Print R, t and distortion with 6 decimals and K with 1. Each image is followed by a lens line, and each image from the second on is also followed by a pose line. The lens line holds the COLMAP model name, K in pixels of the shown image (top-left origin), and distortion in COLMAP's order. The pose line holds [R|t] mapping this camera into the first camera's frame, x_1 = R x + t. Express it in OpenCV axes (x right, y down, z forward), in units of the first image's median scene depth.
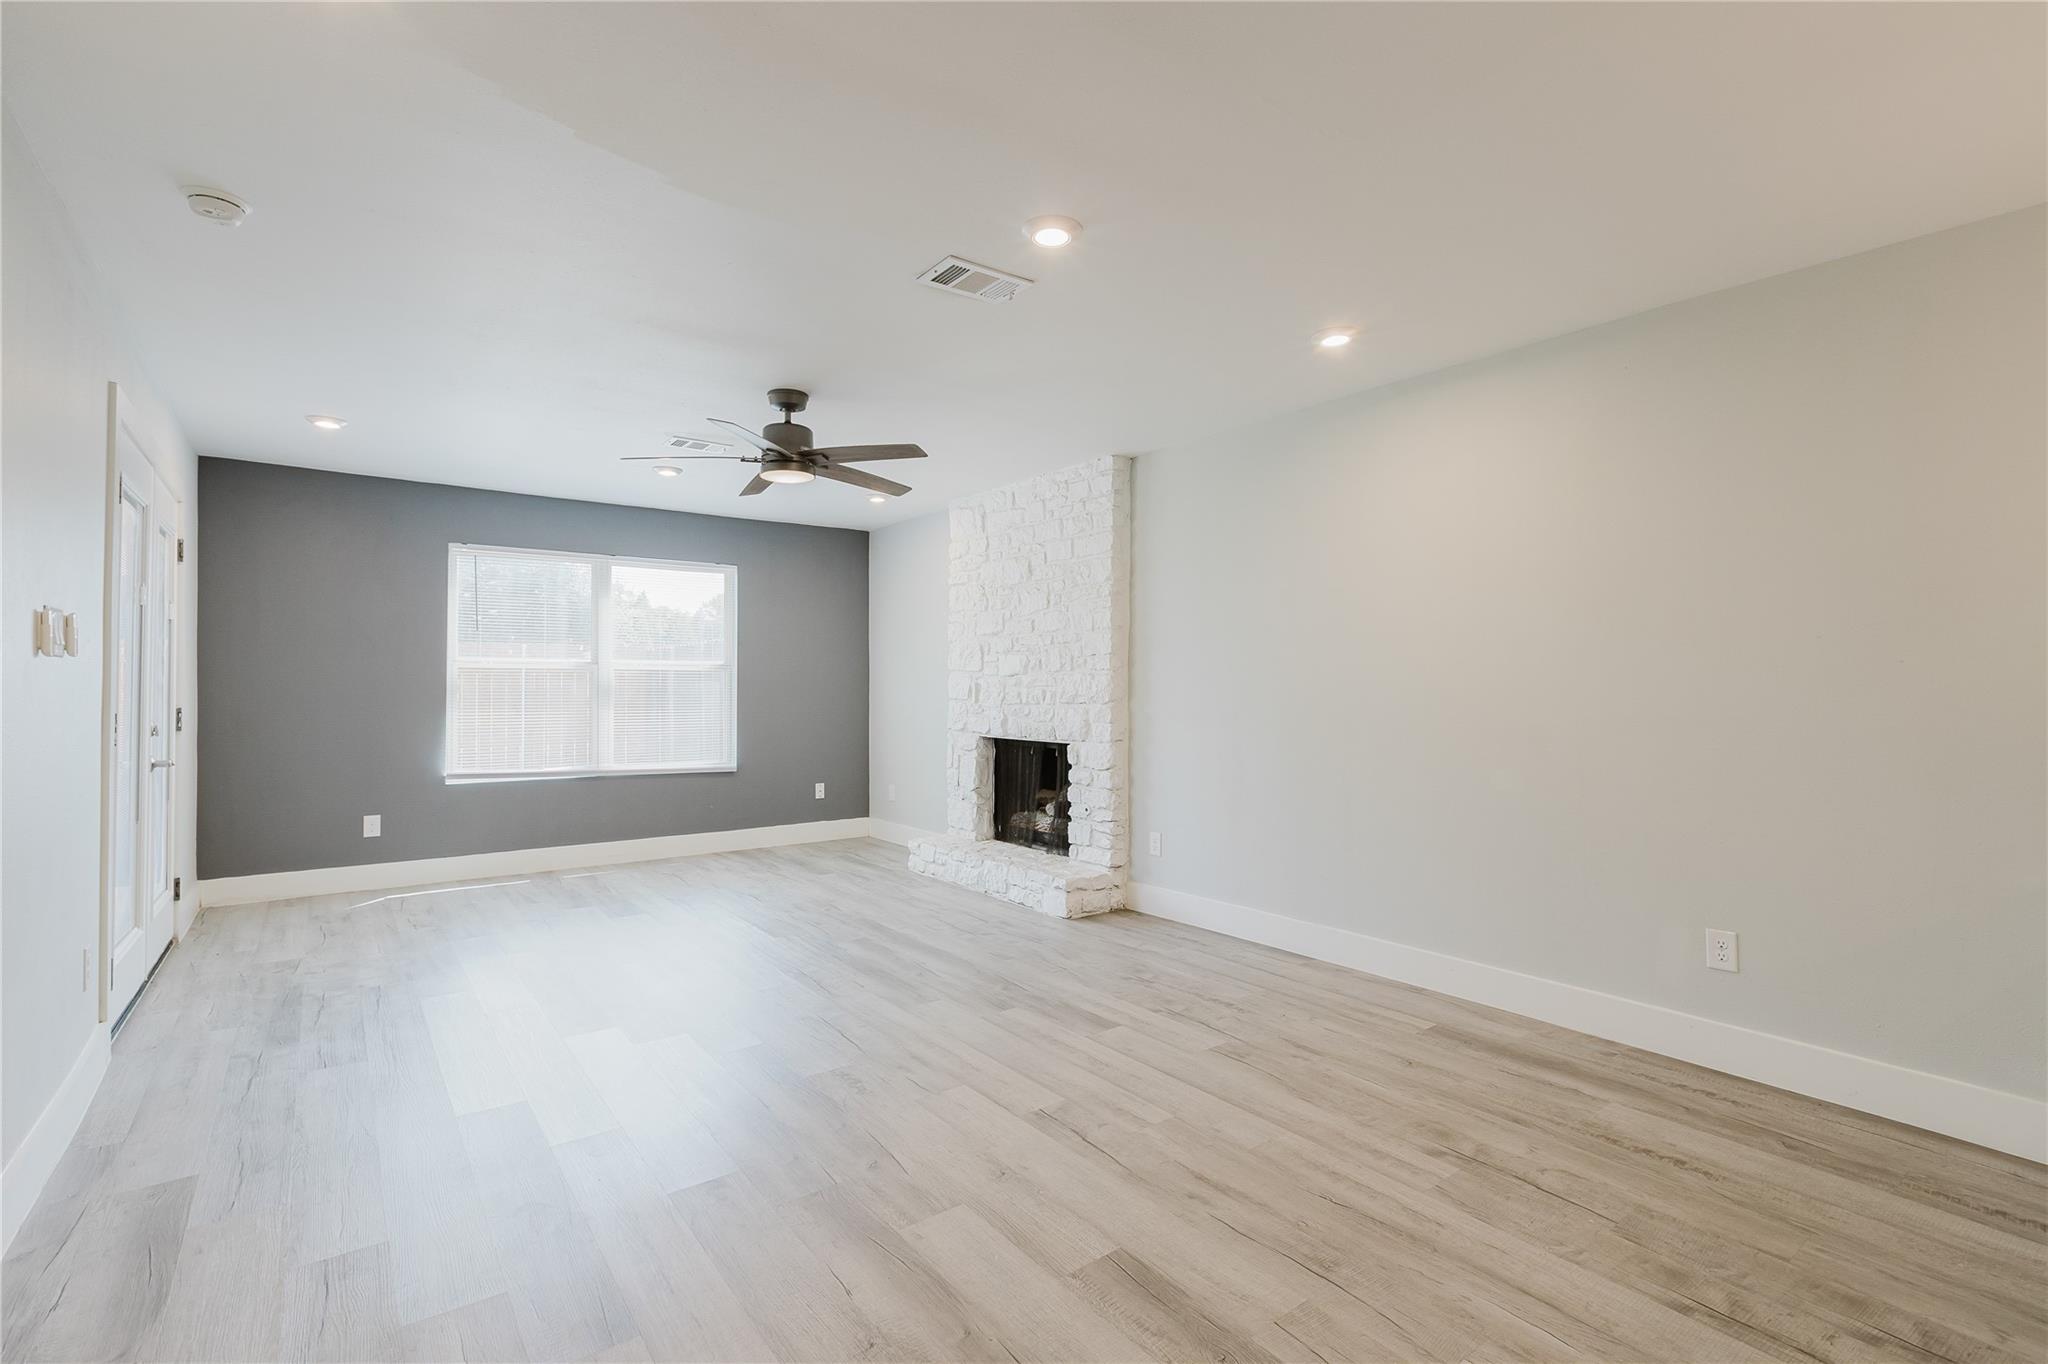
lens RADIAL K [[945.8, 0, 1024.0], [0, 945.8, 682.0], [0, 0, 1]] dist [0.002370, 0.000856]
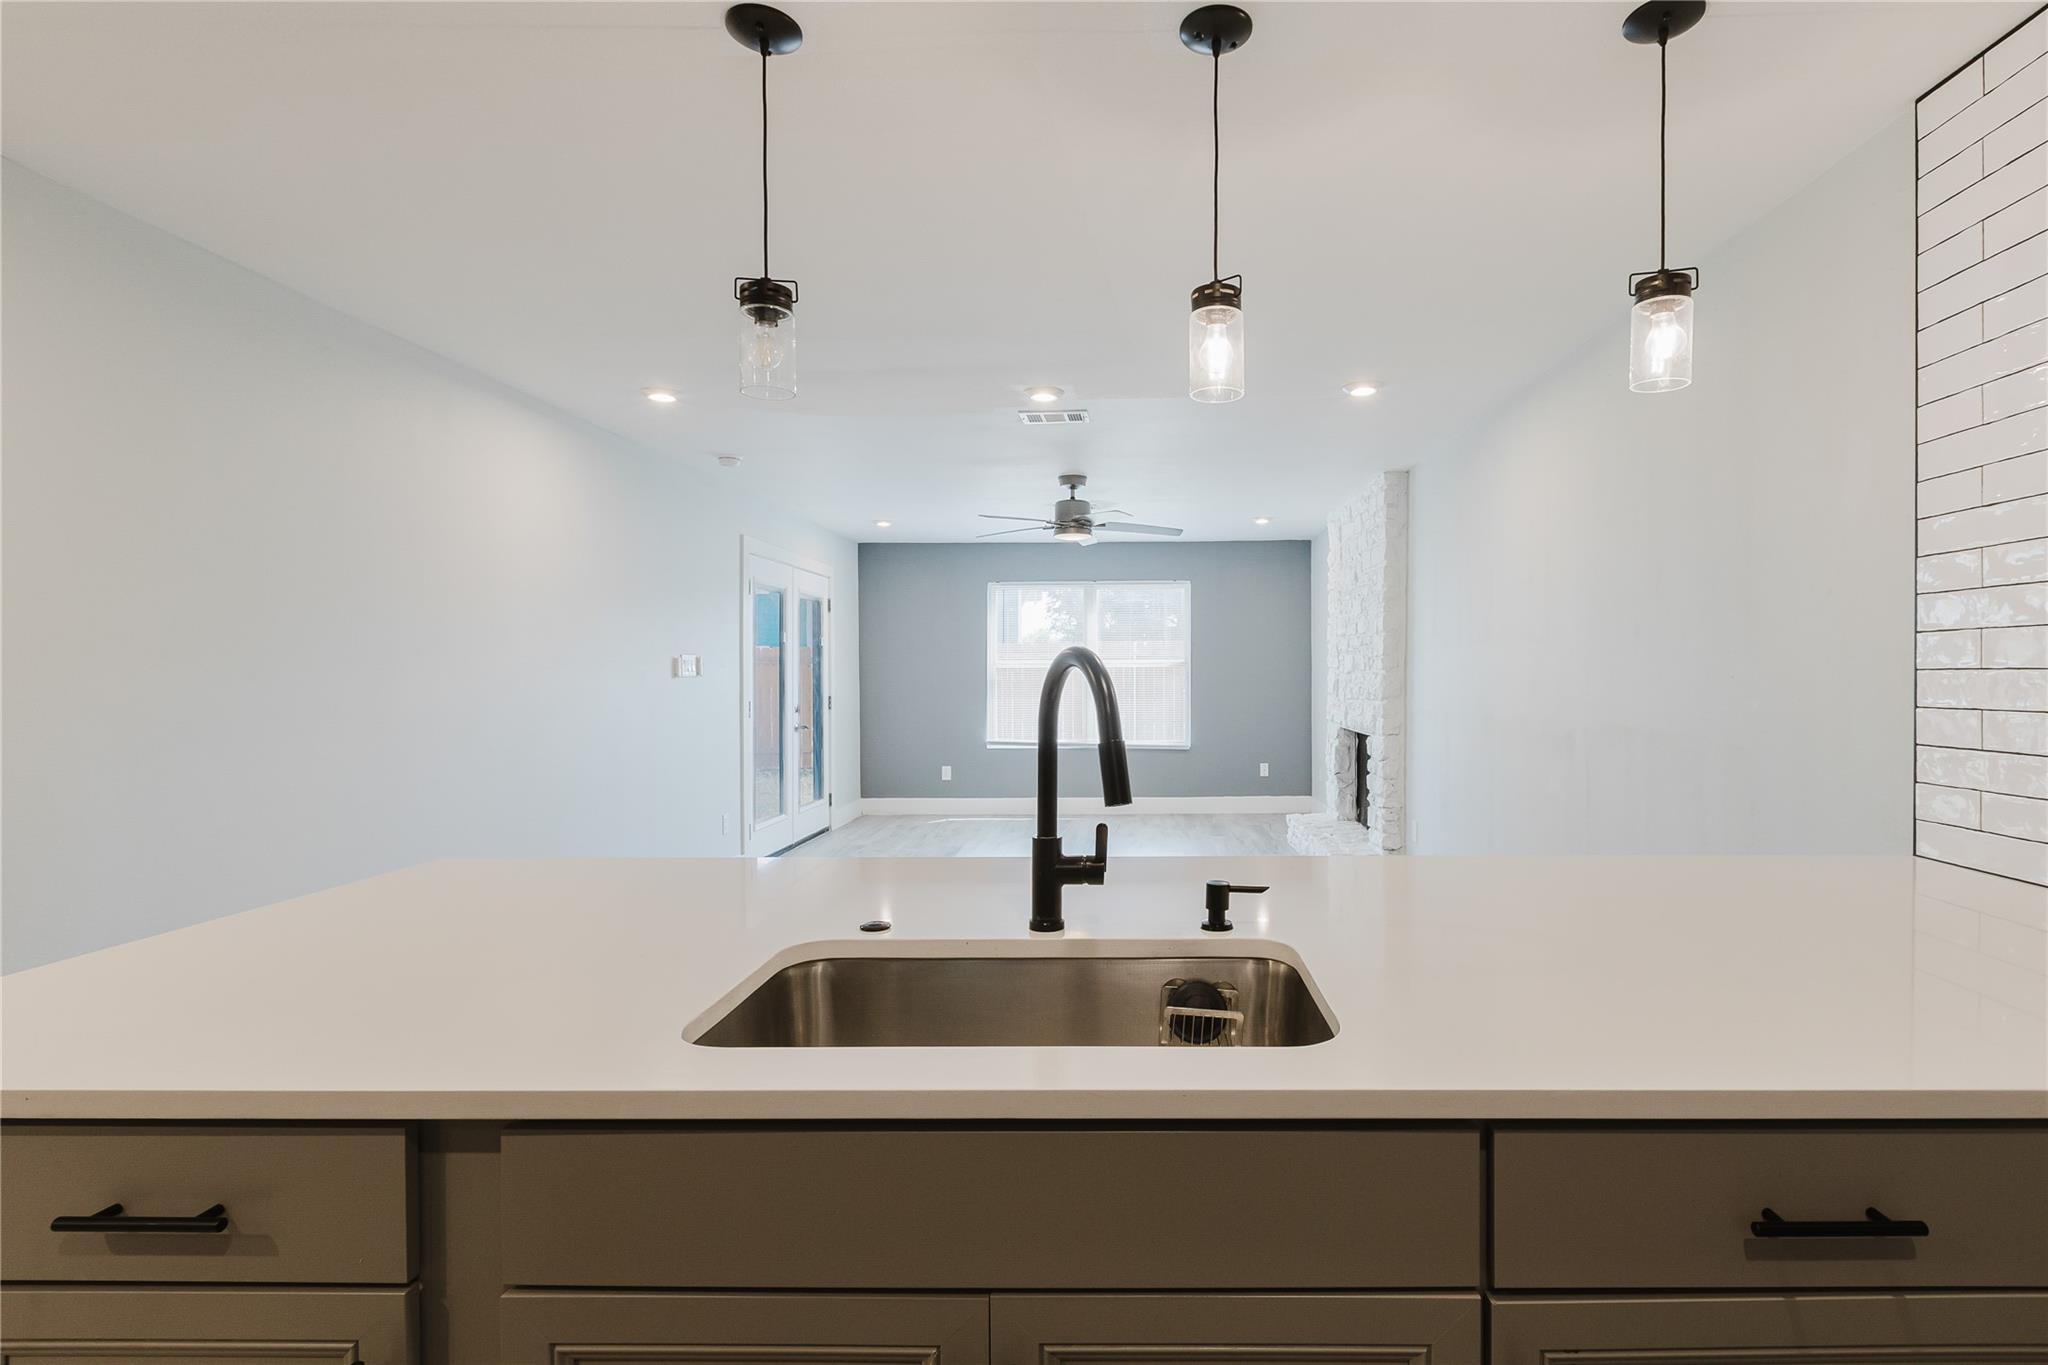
lens RADIAL K [[887.6, 0, 1024.0], [0, 887.6, 682.5], [0, 0, 1]] dist [-0.000953, 0.000098]
pose [[0.788086, 0.000983, -0.615564, 0.314860], [0.007824, 0.999902, 0.011614, -0.010059], [0.615515, -0.013969, 0.788002, -0.052978]]
